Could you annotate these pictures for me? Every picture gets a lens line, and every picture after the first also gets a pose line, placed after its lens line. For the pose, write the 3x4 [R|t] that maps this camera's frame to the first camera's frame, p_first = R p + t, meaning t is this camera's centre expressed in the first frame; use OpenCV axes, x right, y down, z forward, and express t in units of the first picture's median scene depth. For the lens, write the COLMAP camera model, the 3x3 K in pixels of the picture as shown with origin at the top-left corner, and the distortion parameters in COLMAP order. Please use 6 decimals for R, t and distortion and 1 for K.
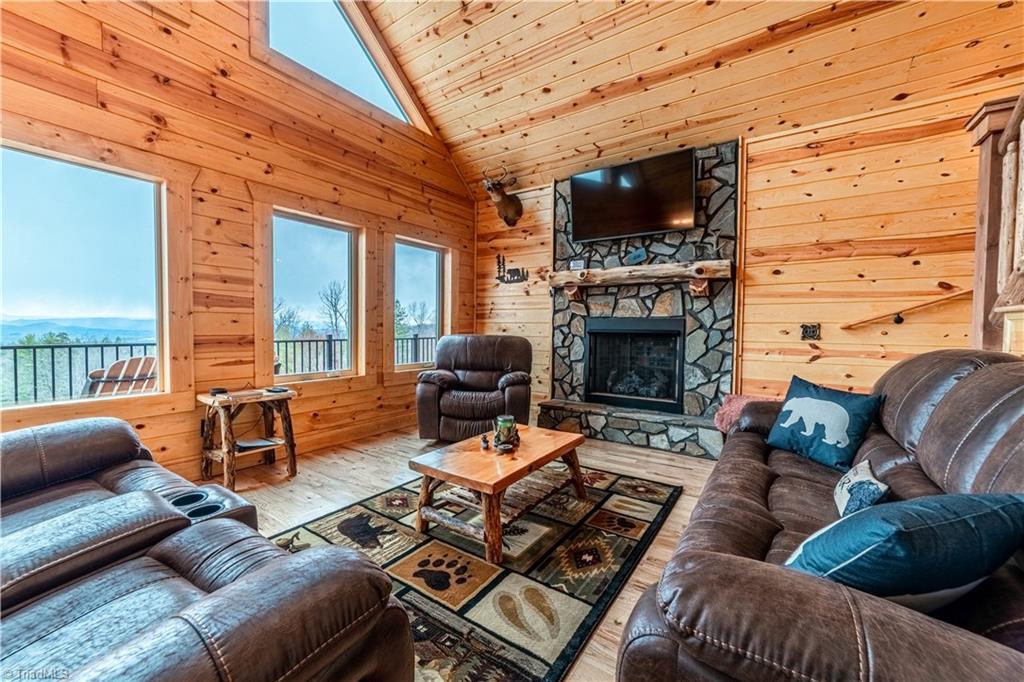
lens RADIAL K [[401.1, 0, 508.7], [0, 401.1, 340.3], [0, 0, 1]] dist [-0.018341, 0.007854]
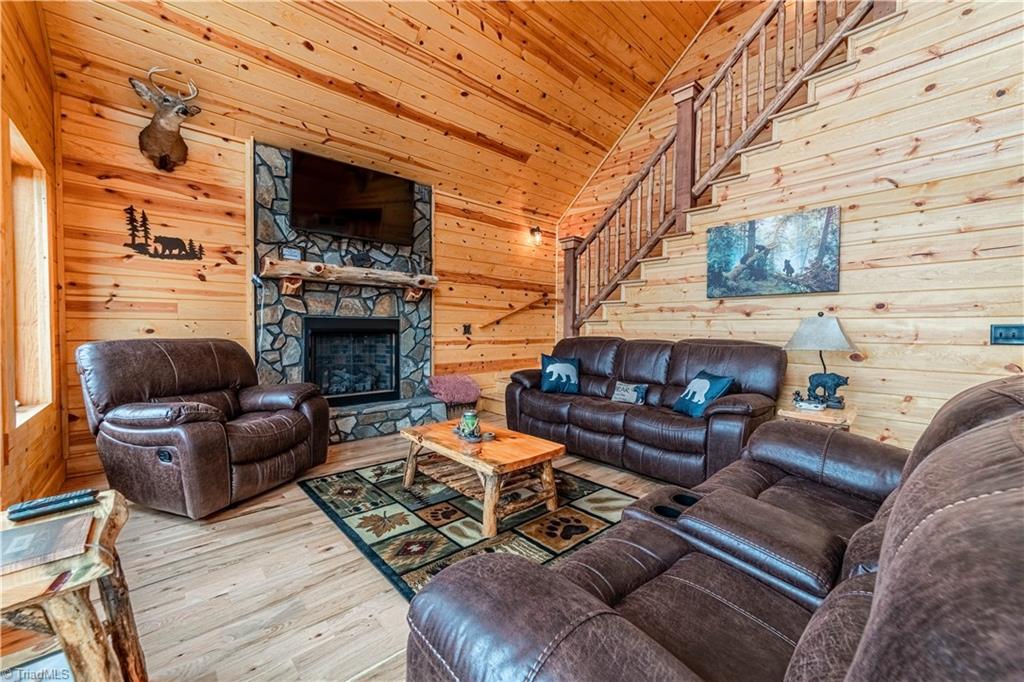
lens RADIAL K [[401.1, 0, 508.7], [0, 401.1, 340.3], [0, 0, 1]] dist [-0.018341, 0.007854]
pose [[0.236254, -0.036811, 0.970994, -0.624107], [0.025217, 0.999178, 0.031744, -0.020164], [-0.971364, 0.016986, 0.236988, 0.387825]]
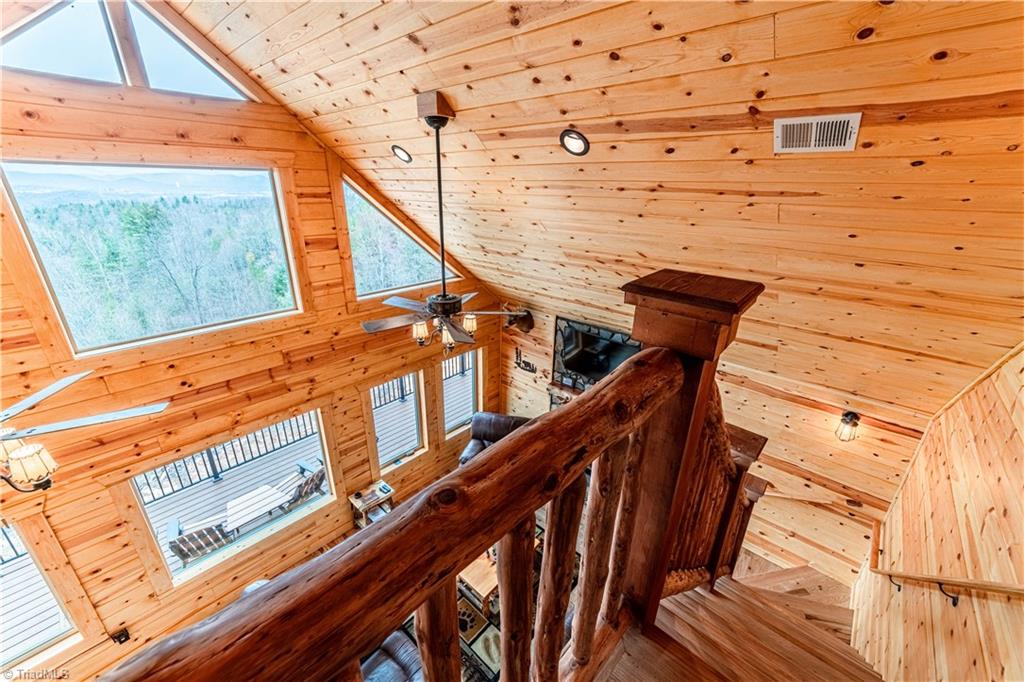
lens RADIAL K [[401.1, 0, 508.7], [0, 401.1, 340.3], [0, 0, 1]] dist [-0.018341, 0.007854]
pose [[0.990607, 0.055365, -0.125030, 0.150156], [-0.010286, 0.941945, 0.335609, -0.894058], [0.136353, -0.331170, 0.933667, -0.343628]]
